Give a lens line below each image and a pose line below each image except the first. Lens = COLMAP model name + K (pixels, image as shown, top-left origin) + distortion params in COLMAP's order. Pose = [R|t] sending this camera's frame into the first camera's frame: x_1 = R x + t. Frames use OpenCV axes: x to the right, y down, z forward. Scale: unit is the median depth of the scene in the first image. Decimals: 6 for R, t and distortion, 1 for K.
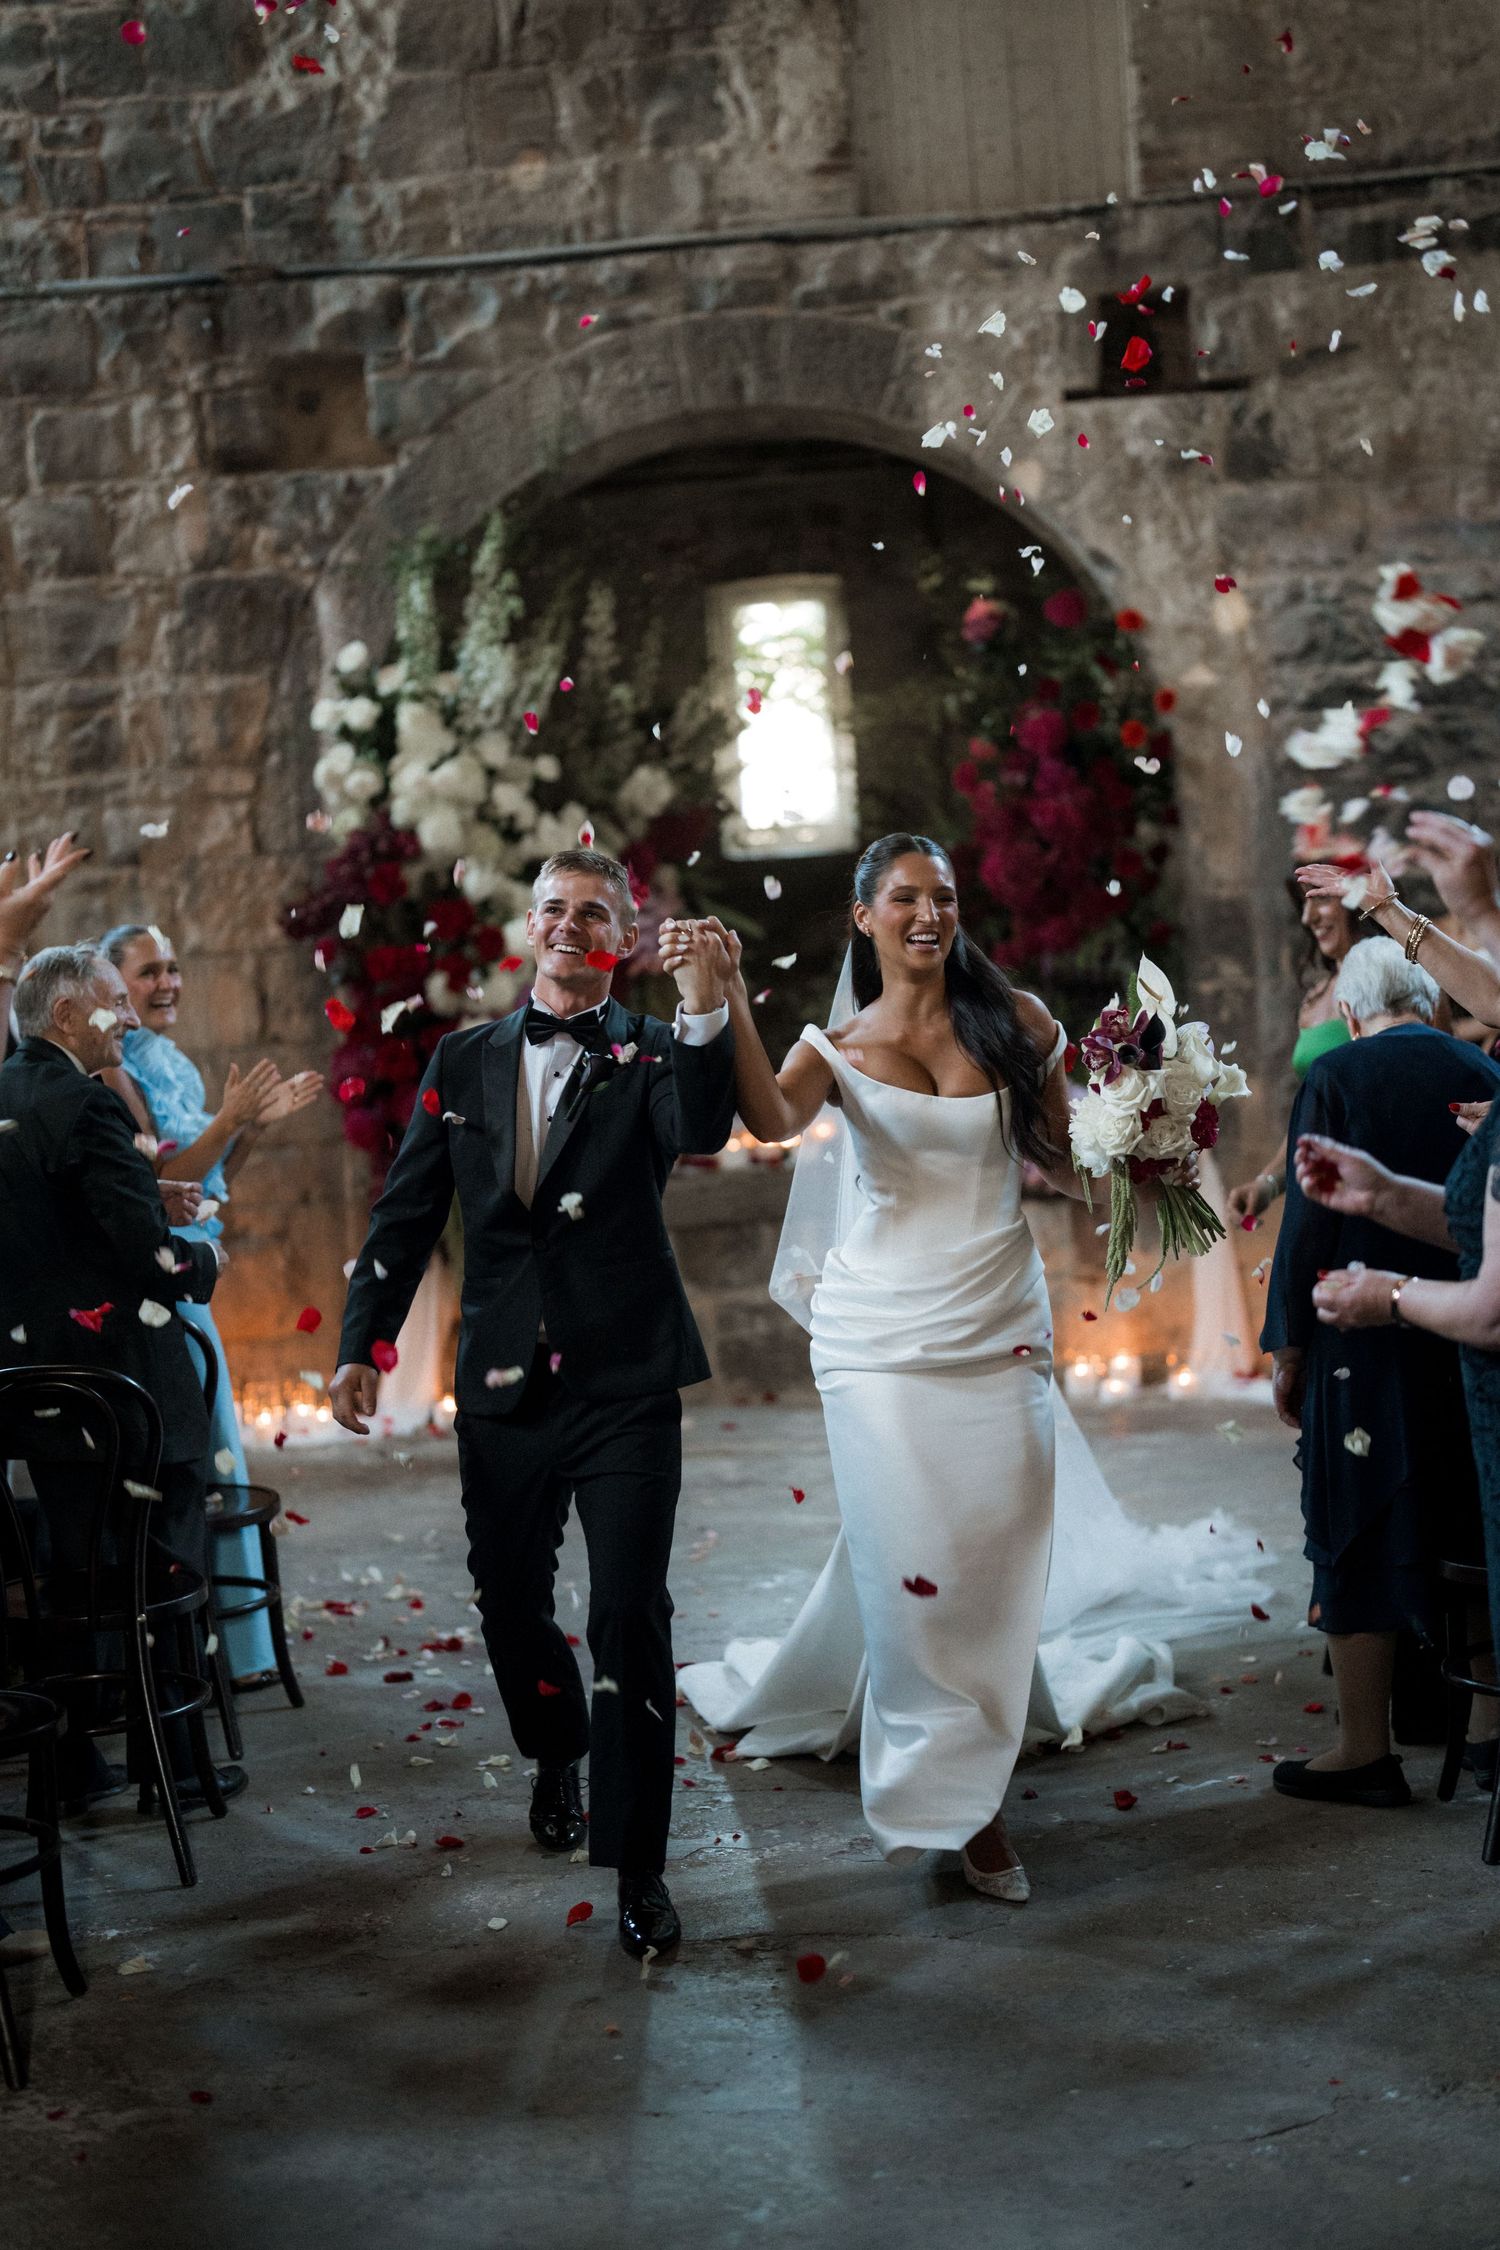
lens RADIAL K [[3325.0, 0, 760.9], [0, 3325.0, 1124.9], [0, 0, 1]] dist [-0.054174, 0.000000]
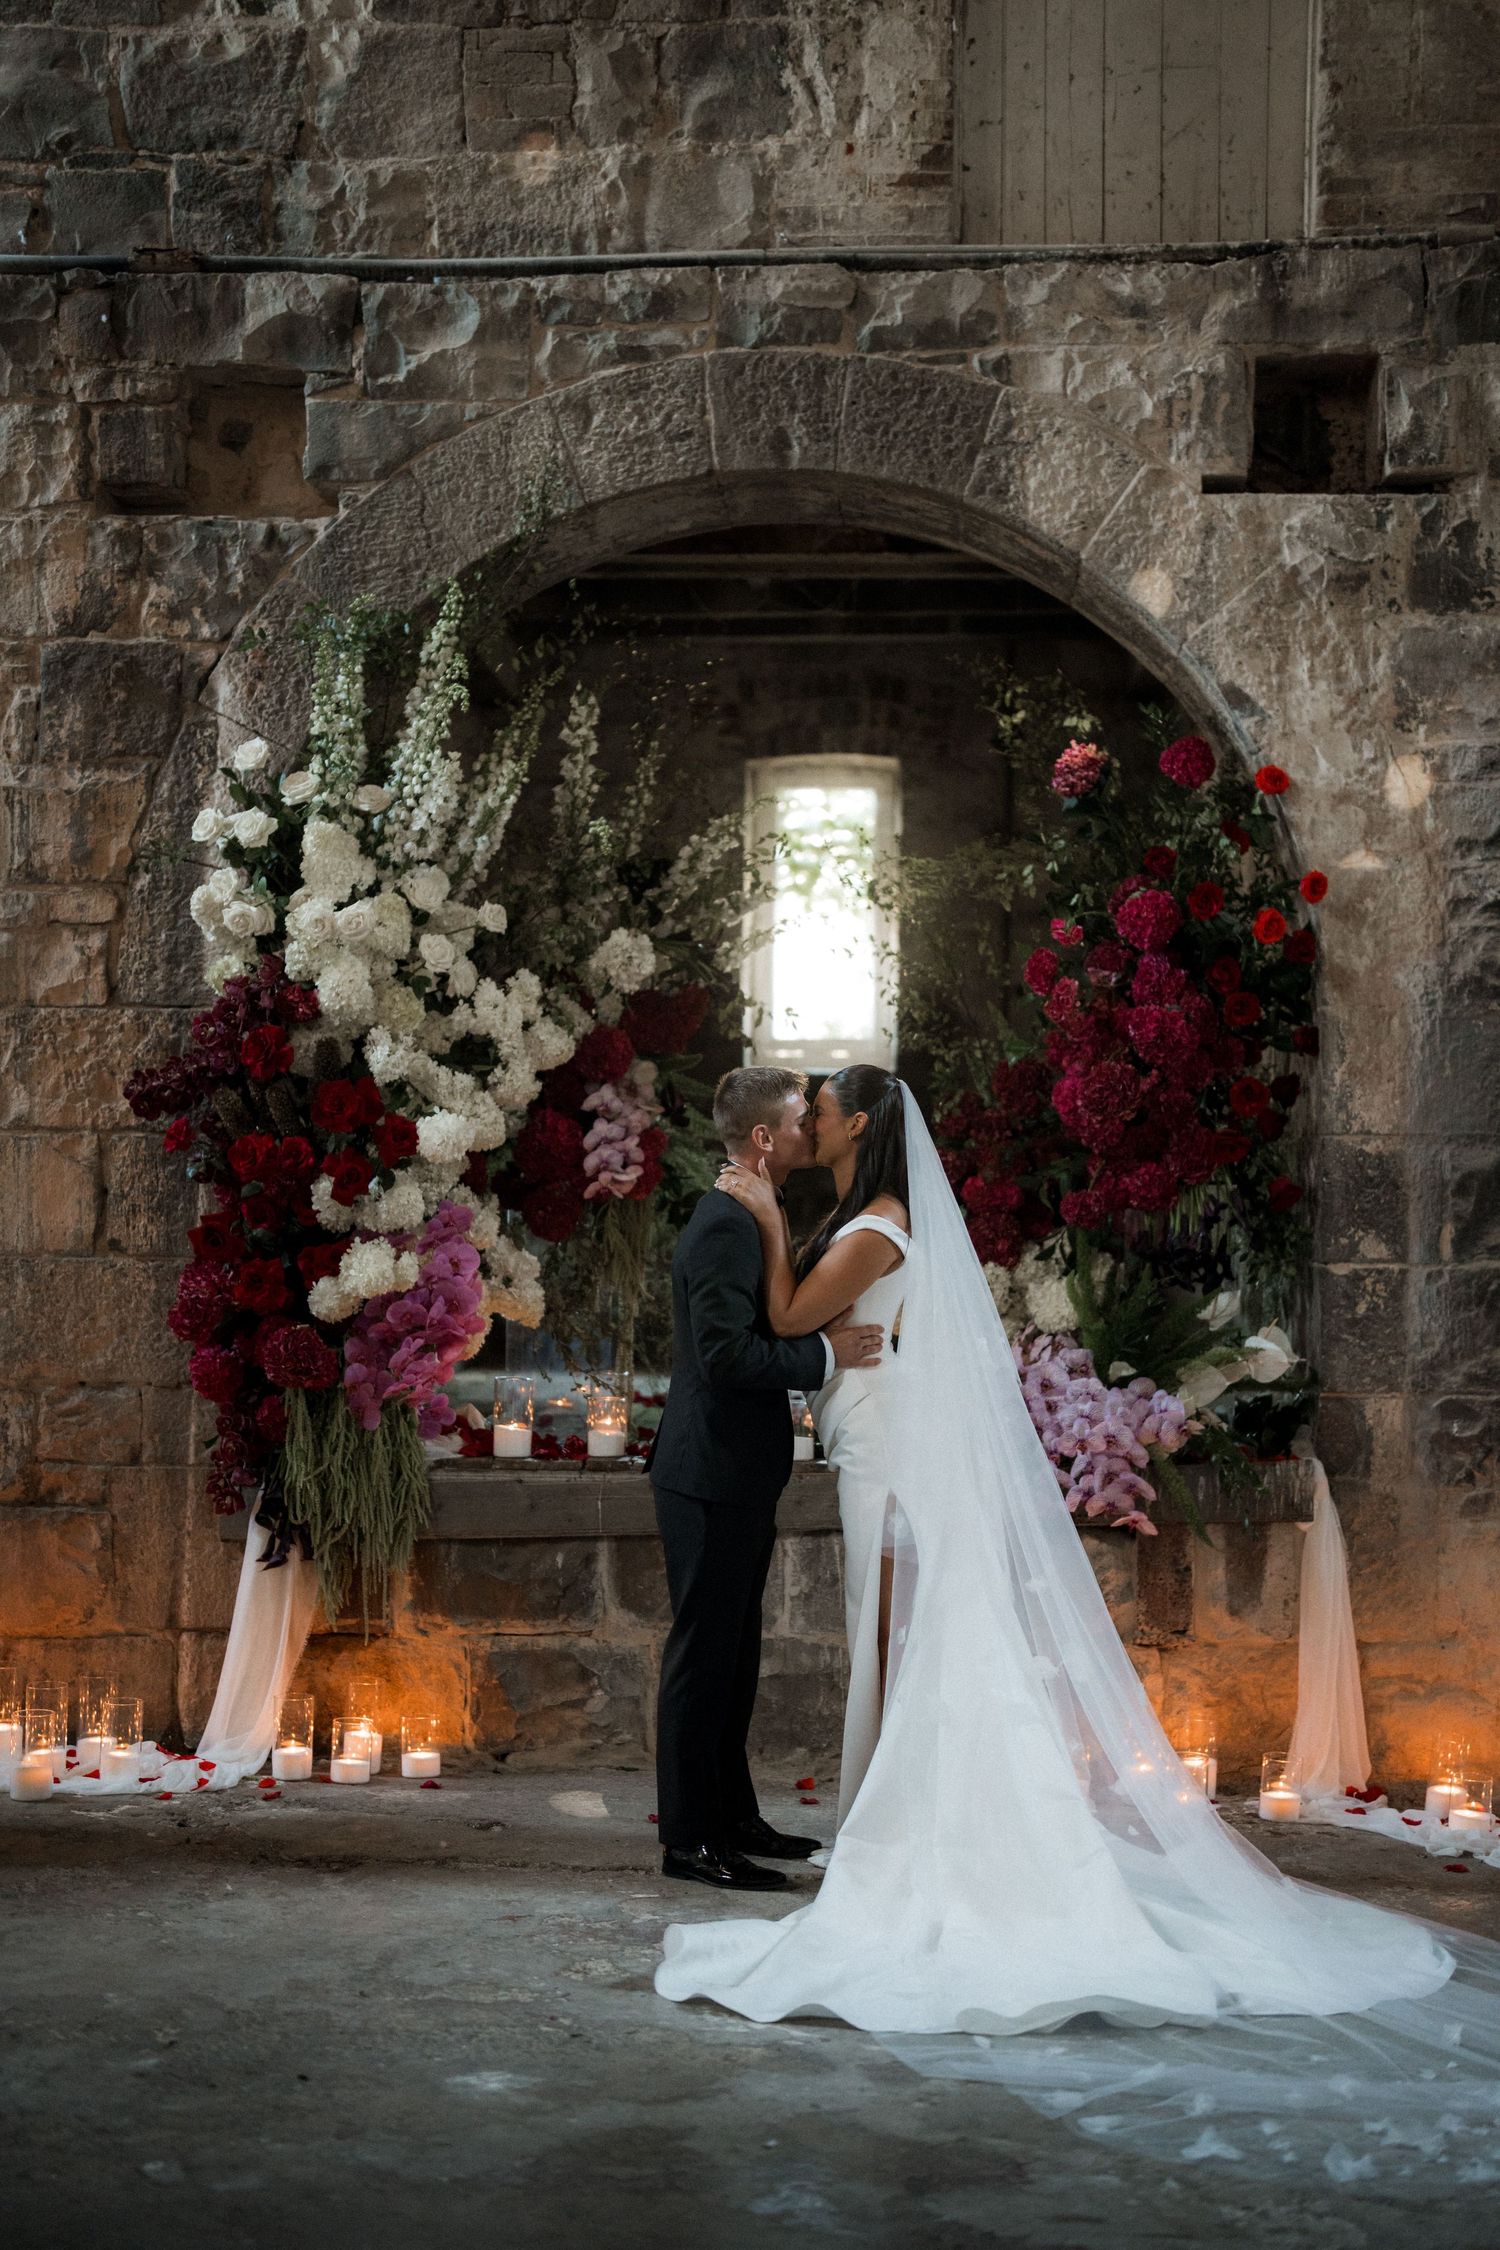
lens RADIAL K [[3325.0, 0, 748.5], [0, 3325.0, 1136.8], [0, 0, 1]] dist [-0.054174, 0.000000]
pose [[0.997055, 0.074765, -0.017059, 0.010661], [-0.075737, 0.994932, -0.066137, -0.011330], [0.012028, 0.067234, 0.997665, 0.240968]]
